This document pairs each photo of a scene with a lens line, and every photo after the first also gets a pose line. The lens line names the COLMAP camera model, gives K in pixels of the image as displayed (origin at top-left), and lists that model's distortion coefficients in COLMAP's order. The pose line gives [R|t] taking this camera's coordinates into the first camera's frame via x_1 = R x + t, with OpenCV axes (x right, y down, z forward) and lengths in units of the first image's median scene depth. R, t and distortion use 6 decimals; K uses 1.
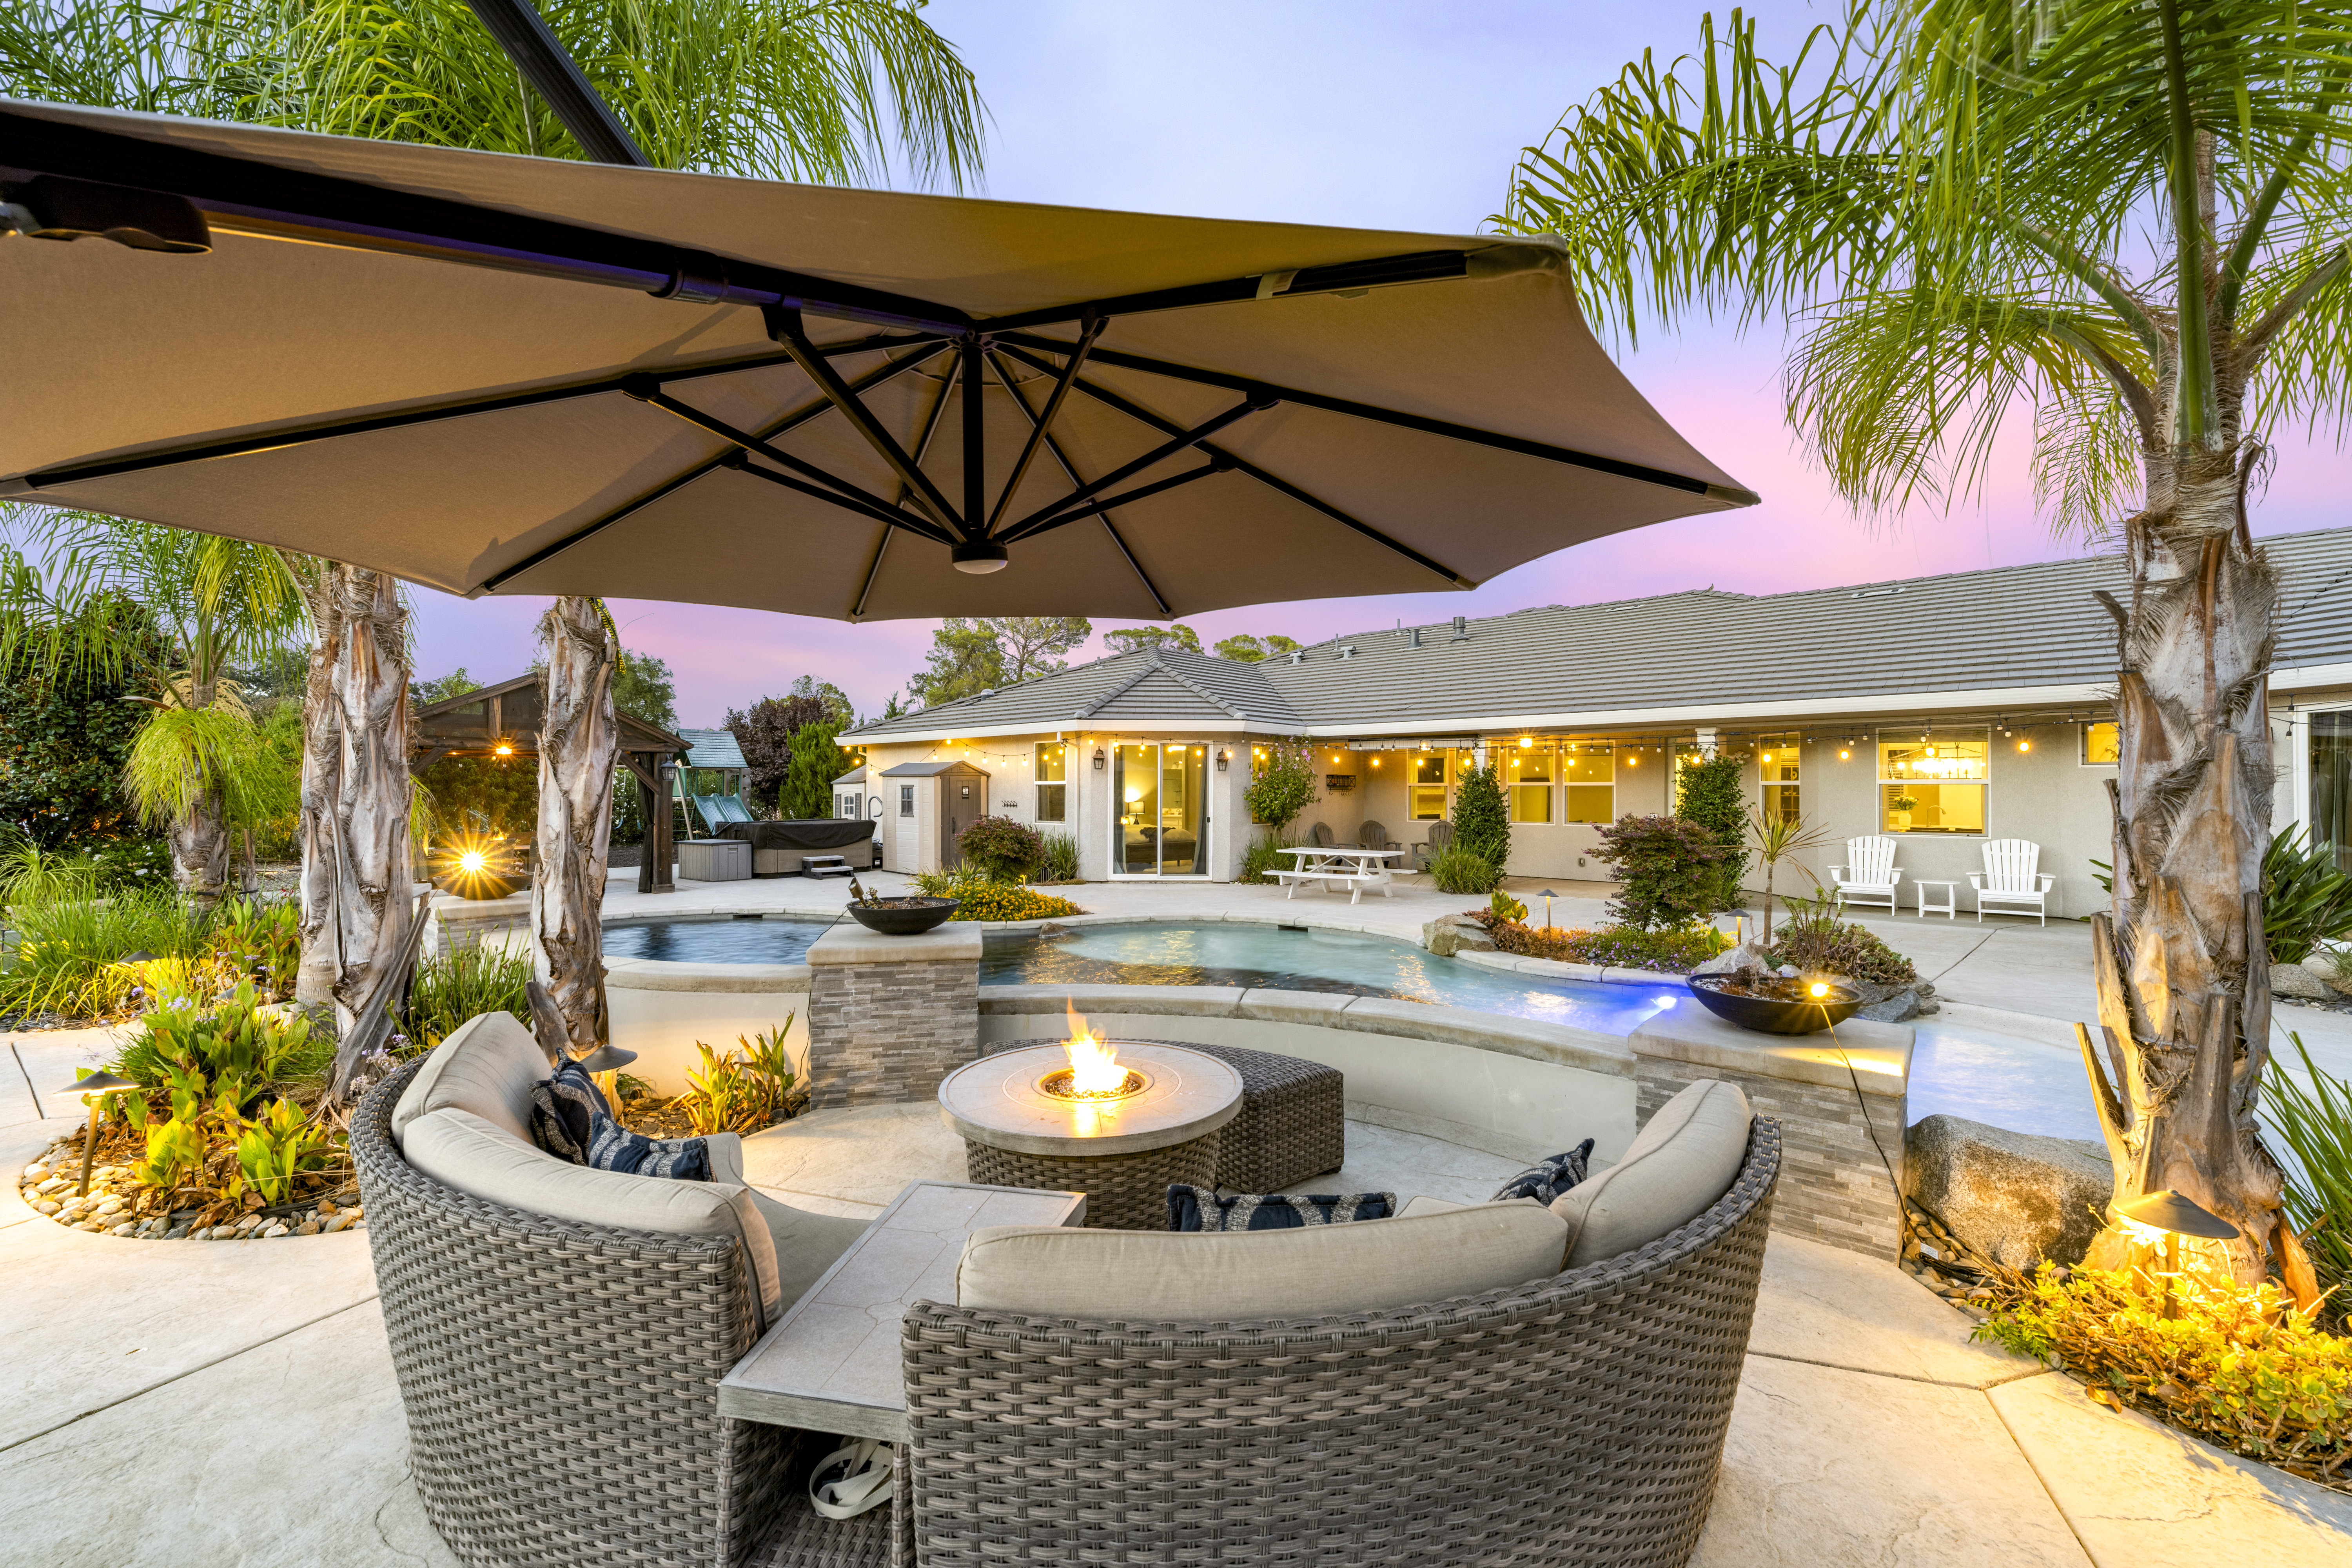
lens RADIAL K [[932.6, 0, 1179.0], [0, 932.6, 780.2], [0, 0, 1]] dist [-0.000910, 0.000199]
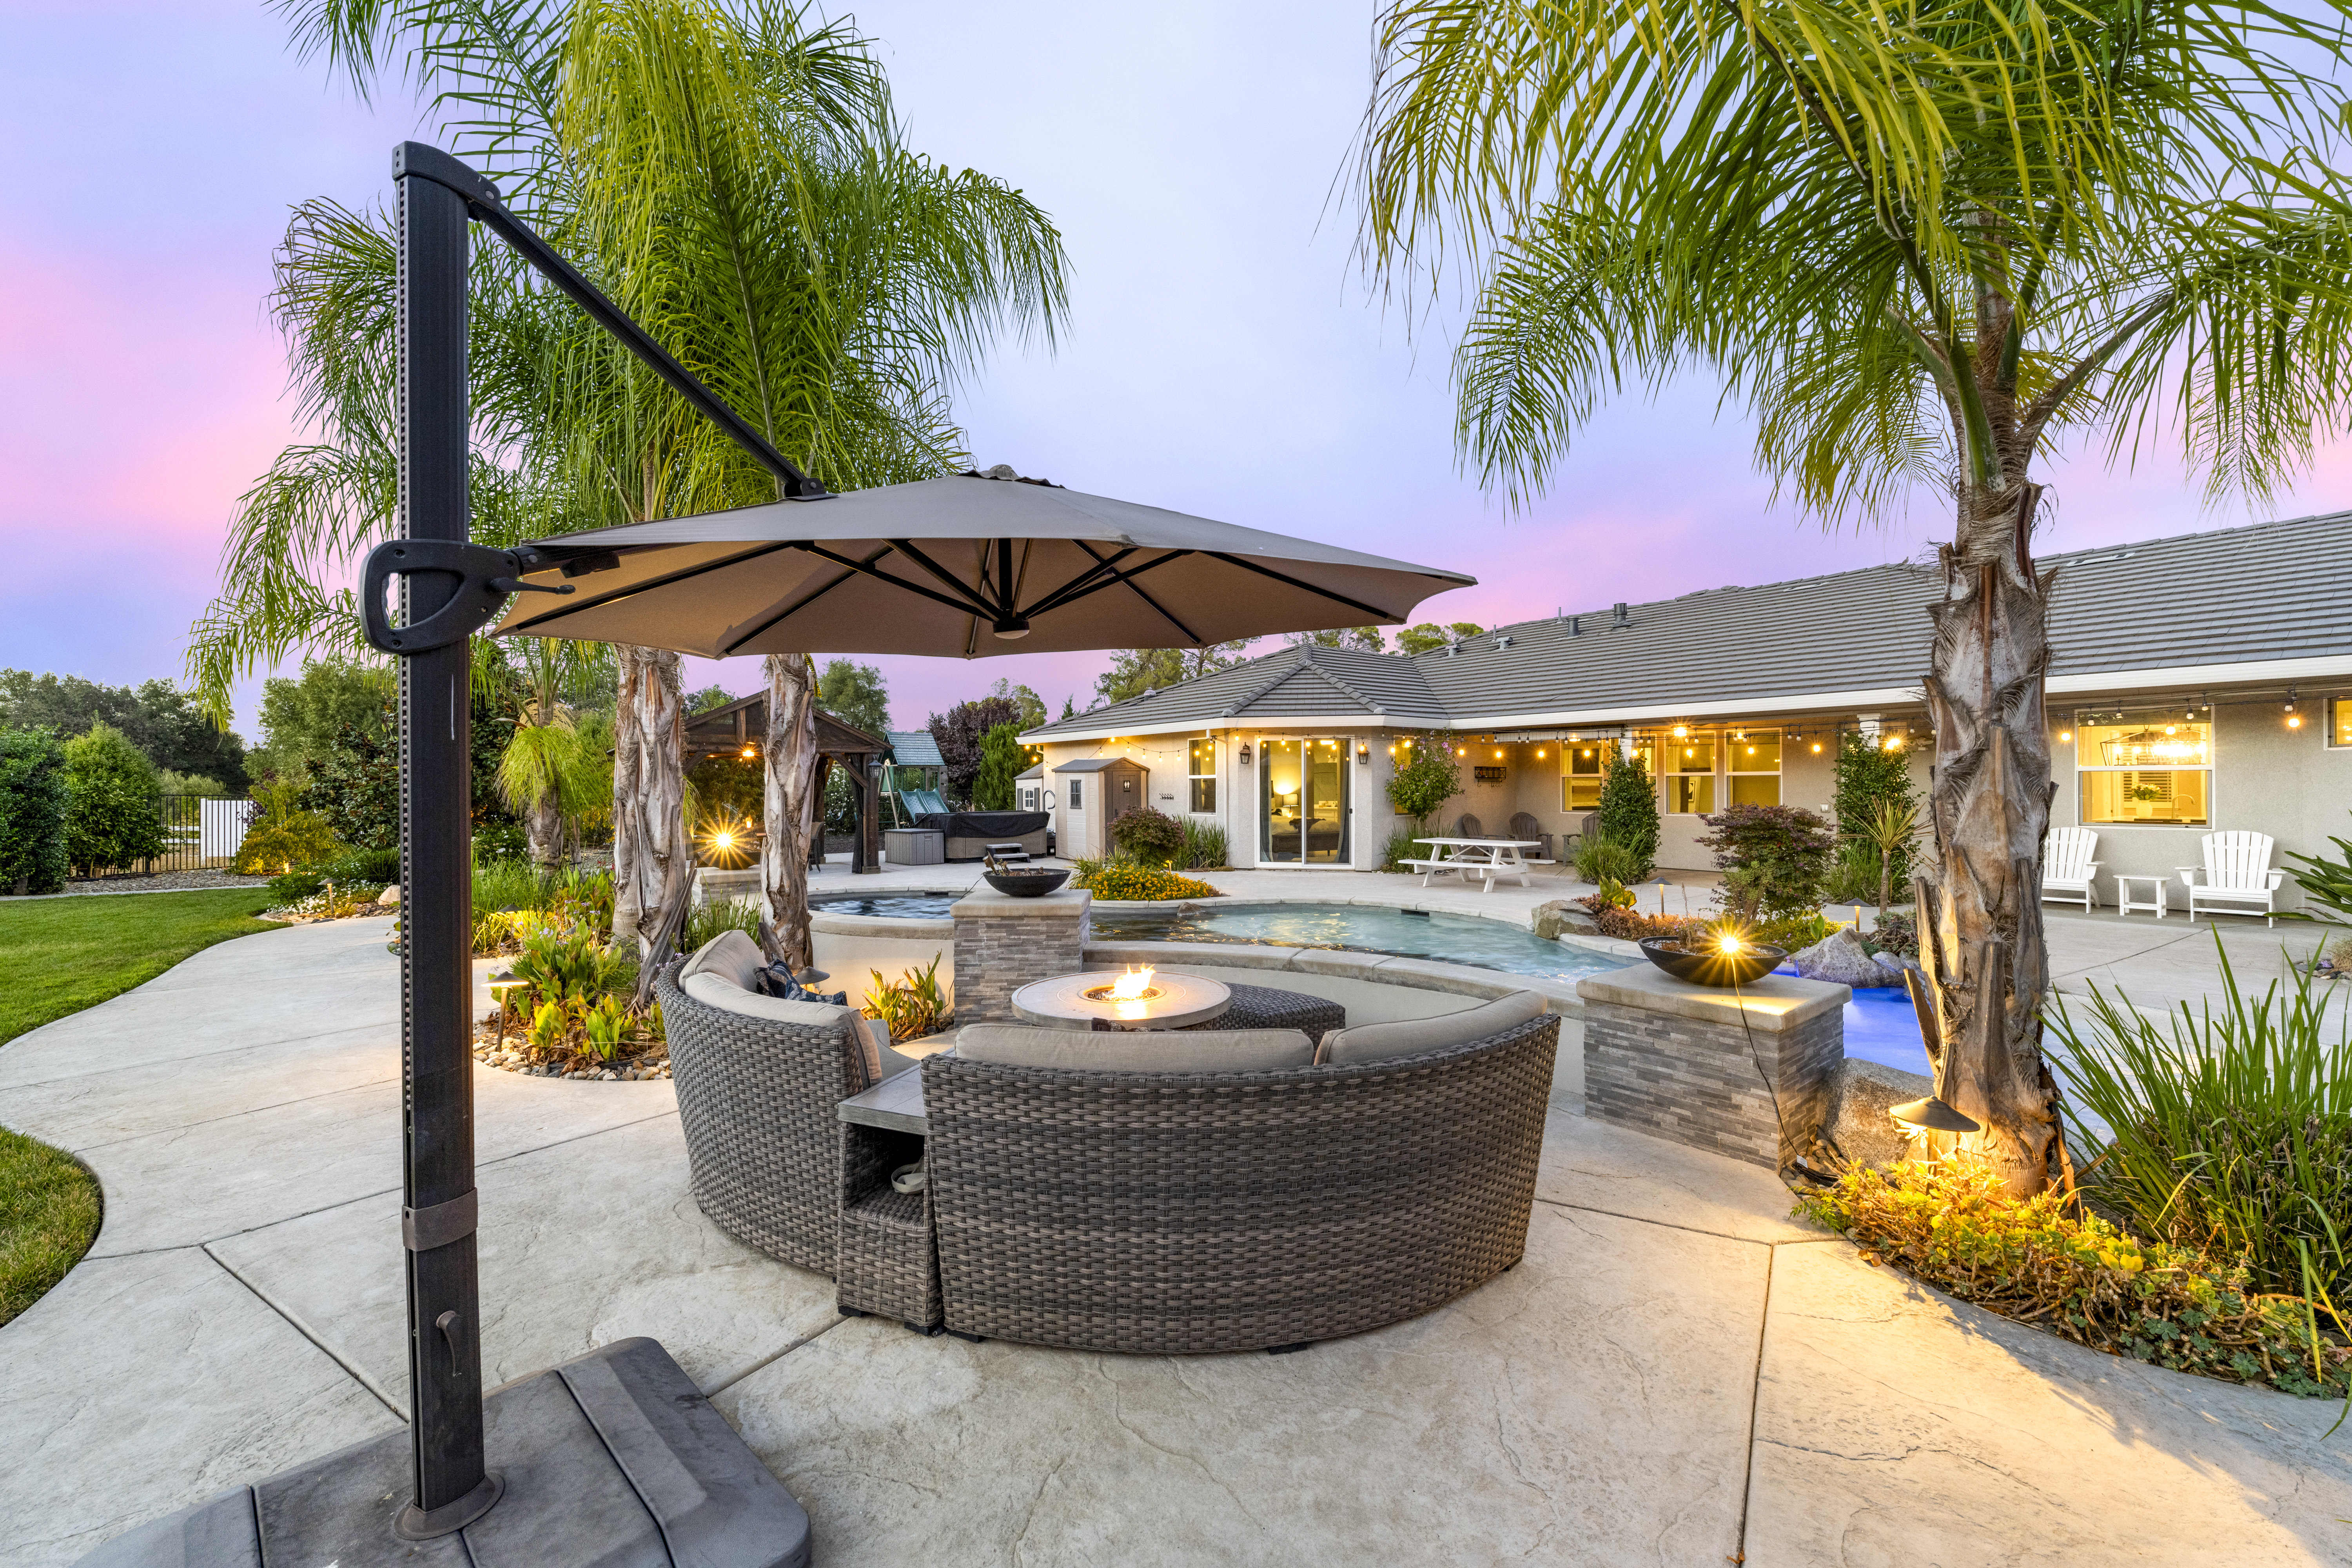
lens RADIAL K [[932.6, 0, 1179.0], [0, 932.6, 780.2], [0, 0, 1]] dist [-0.000910, 0.000199]
pose [[0.980586, -0.007052, -0.195962, 0.164912], [0.008309, 0.999950, 0.005594, 0.001747], [0.195913, -0.007113, 0.980596, -0.208318]]
